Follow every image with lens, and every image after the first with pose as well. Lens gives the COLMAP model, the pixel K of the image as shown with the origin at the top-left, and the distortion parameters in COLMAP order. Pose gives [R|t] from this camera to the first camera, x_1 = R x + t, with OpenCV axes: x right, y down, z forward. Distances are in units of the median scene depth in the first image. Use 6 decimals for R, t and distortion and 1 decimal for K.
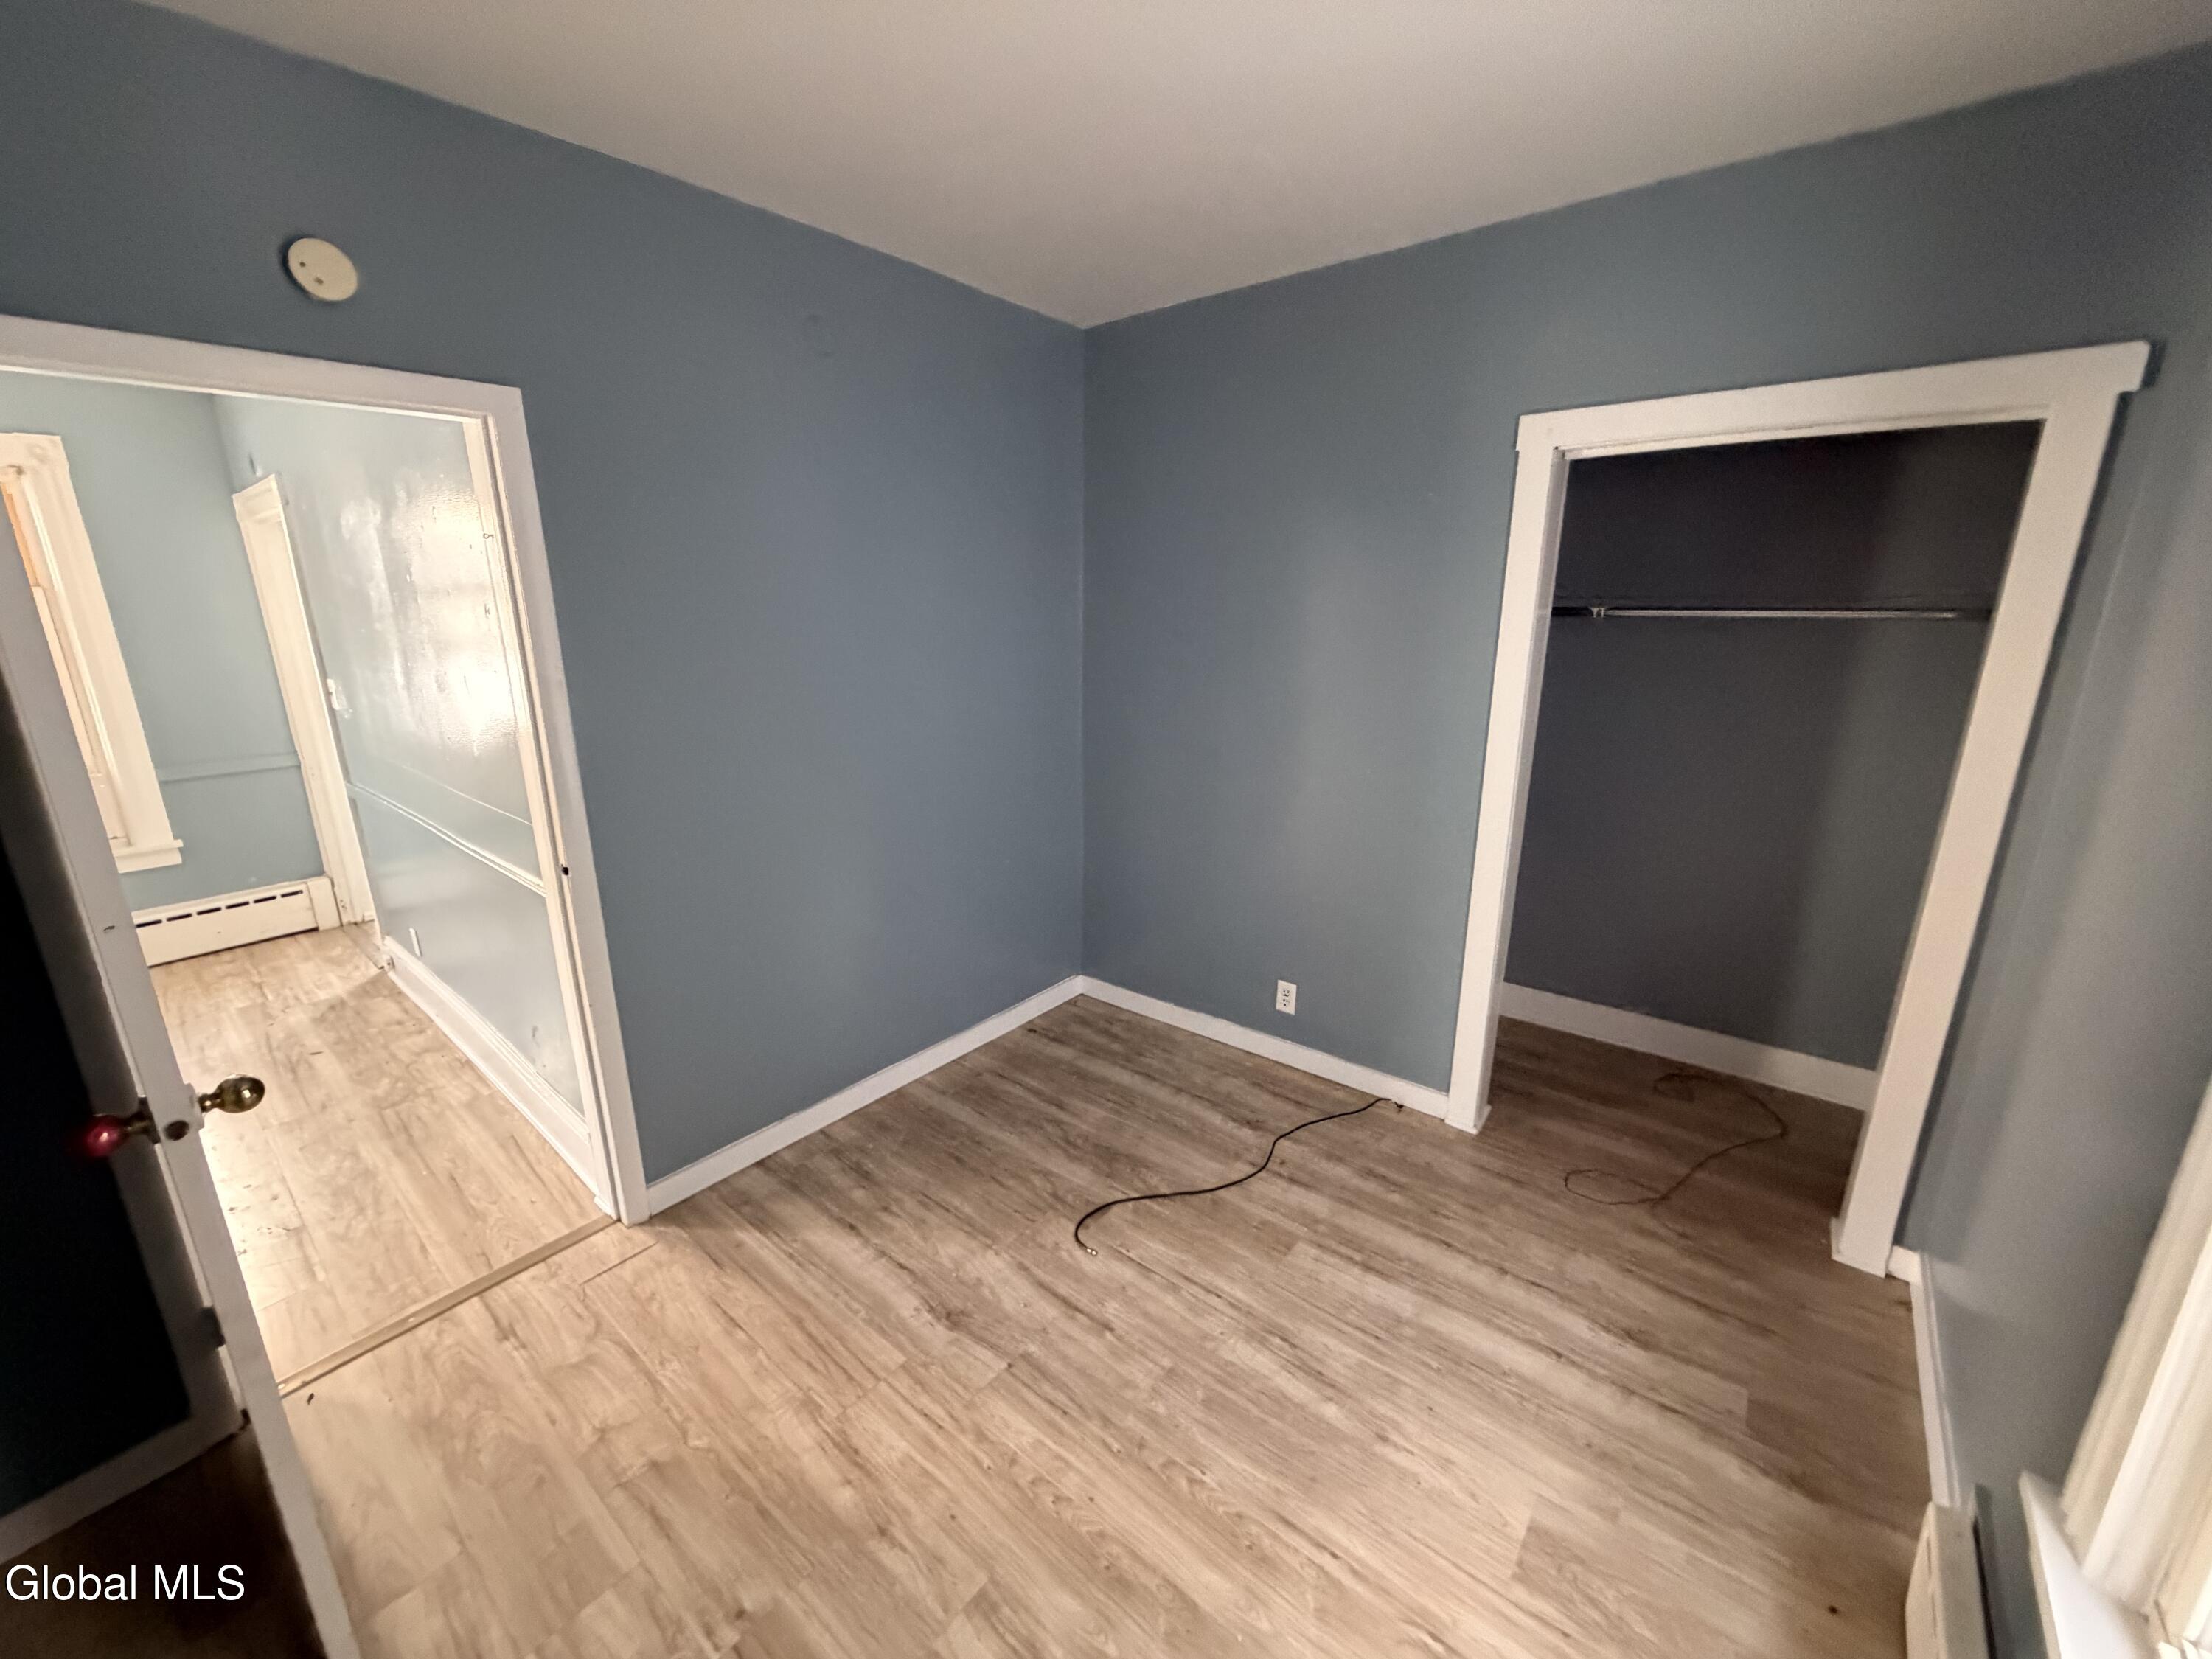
lens RADIAL K [[879.7, 0, 1101.7], [0, 879.7, 824.9], [0, 0, 1]] dist [-0.002217, 0.000761]
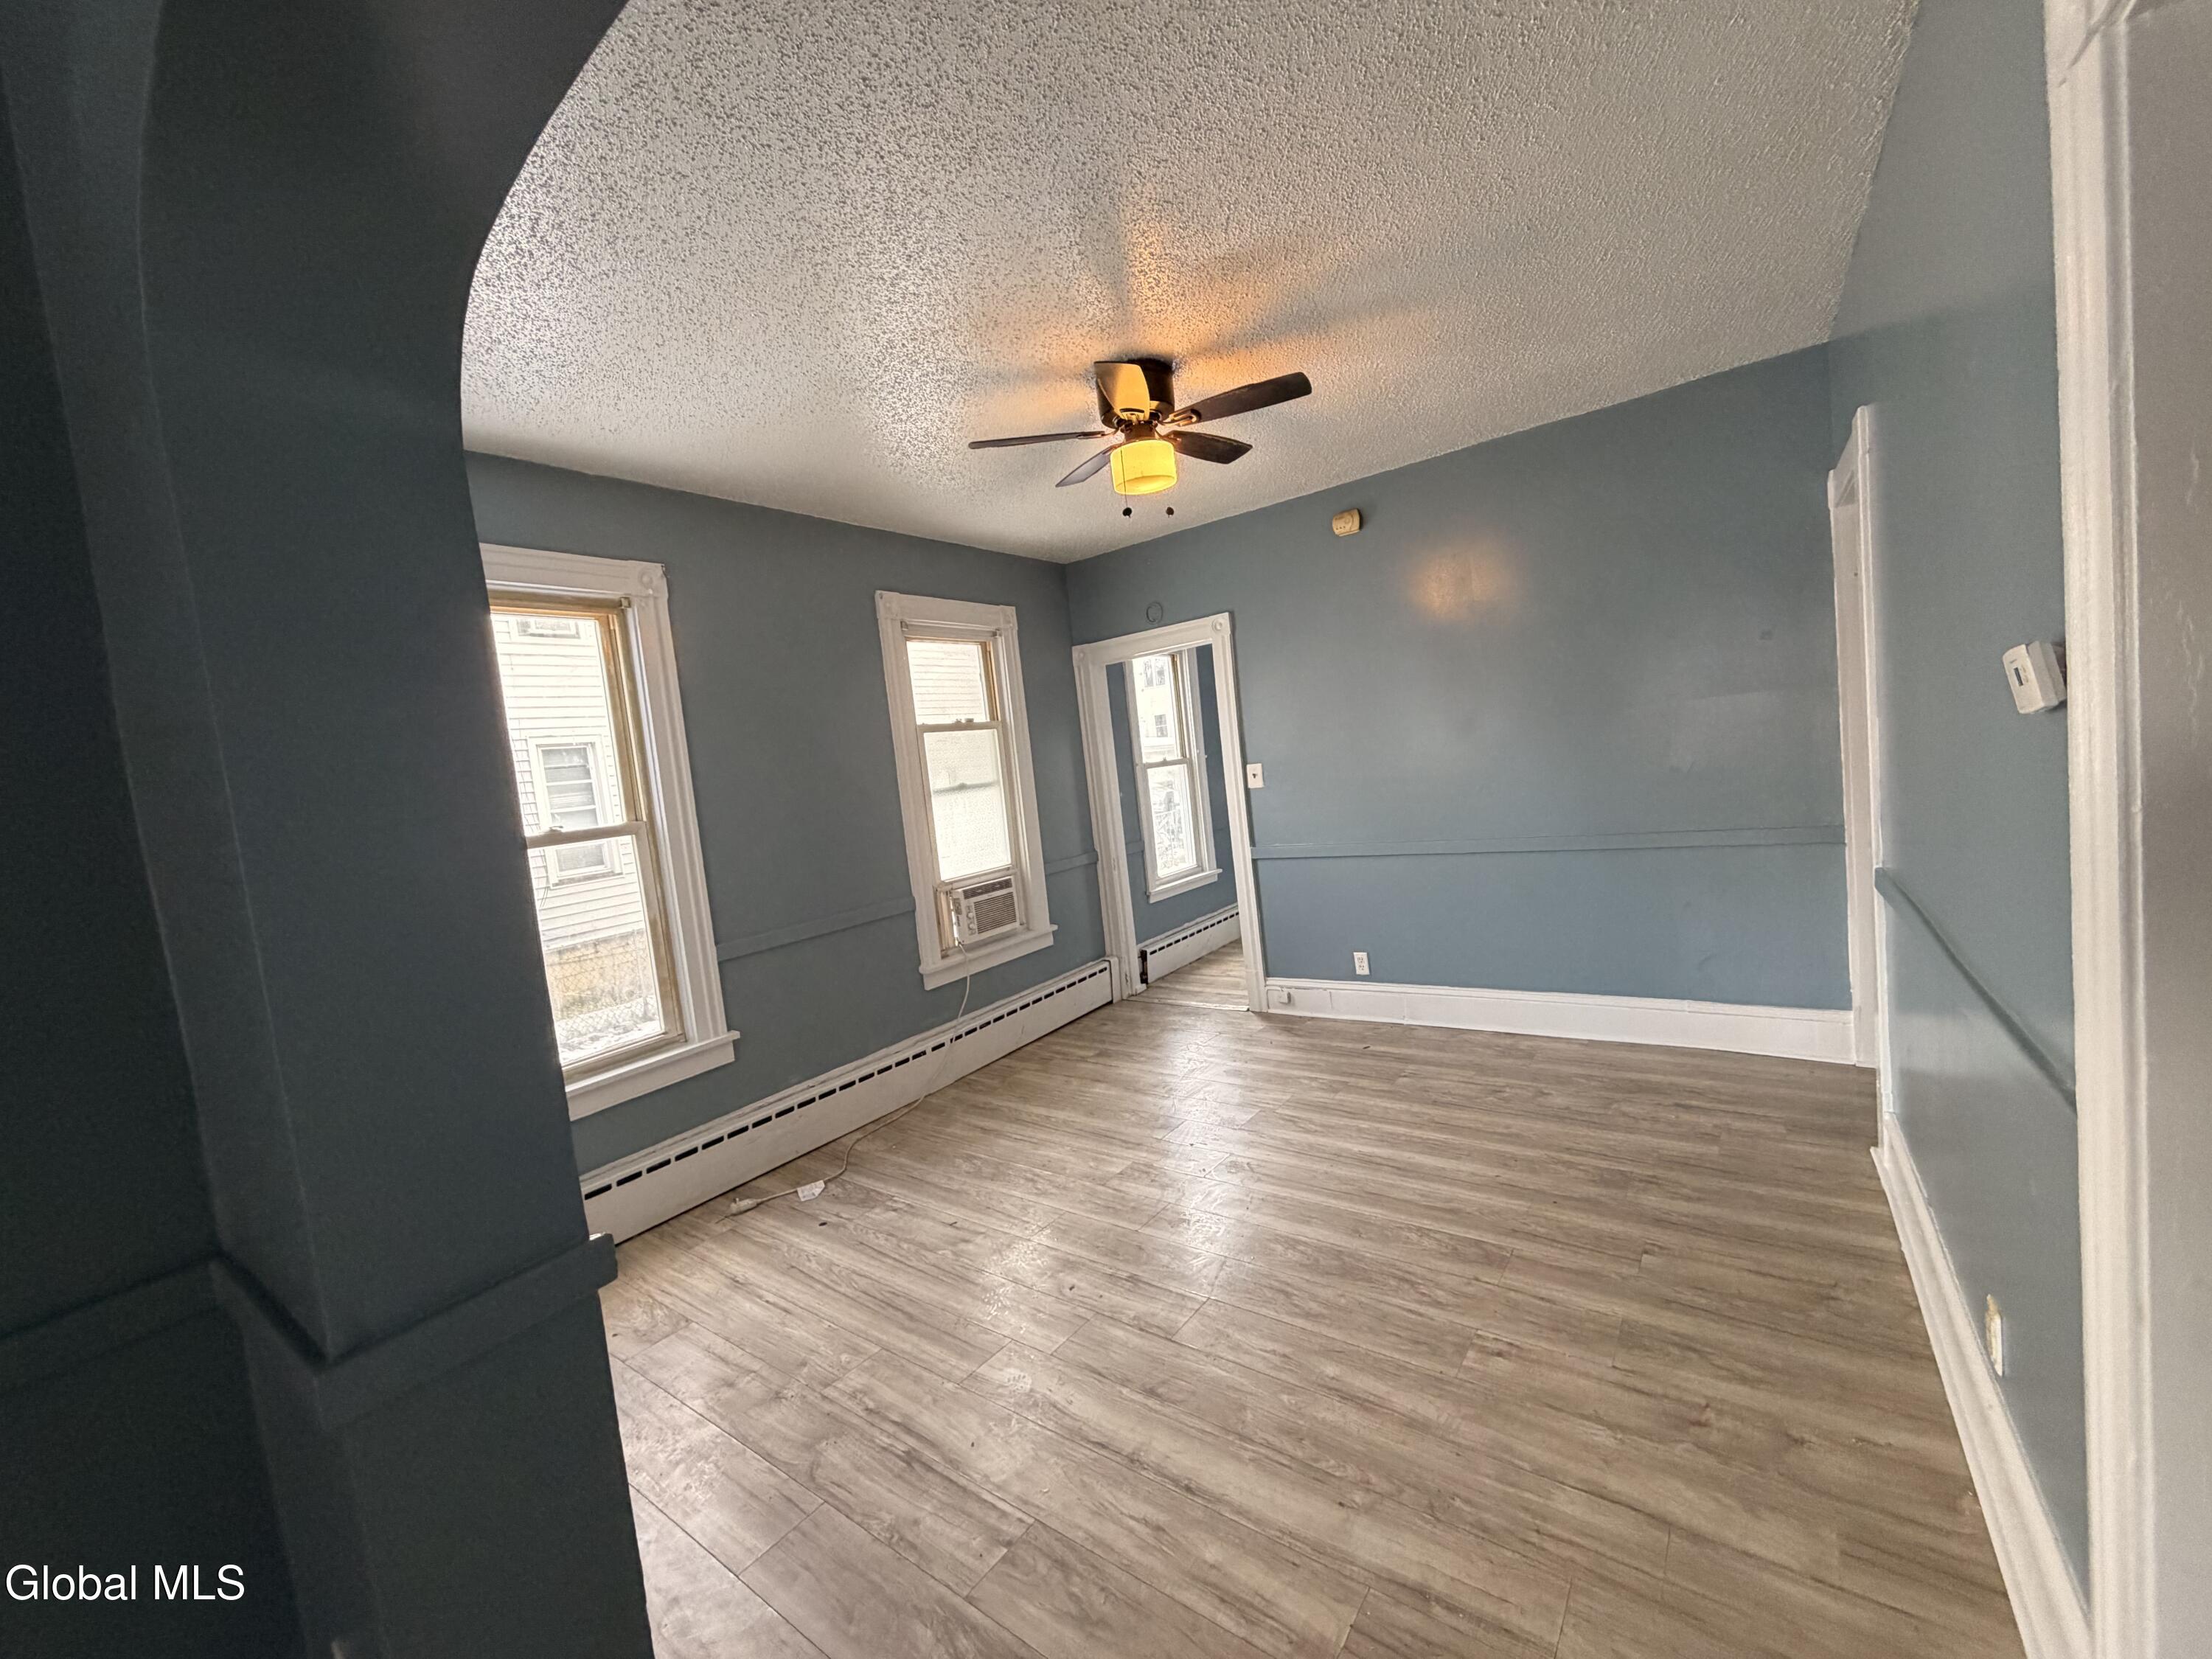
lens RADIAL K [[879.7, 0, 1101.7], [0, 879.7, 824.9], [0, 0, 1]] dist [-0.002217, 0.000761]
pose [[0.992533, -0.110169, 0.052357, -1.240822], [0.117777, 0.977251, -0.176379, 0.123986], [-0.031735, 0.181229, 0.982929, -0.241667]]
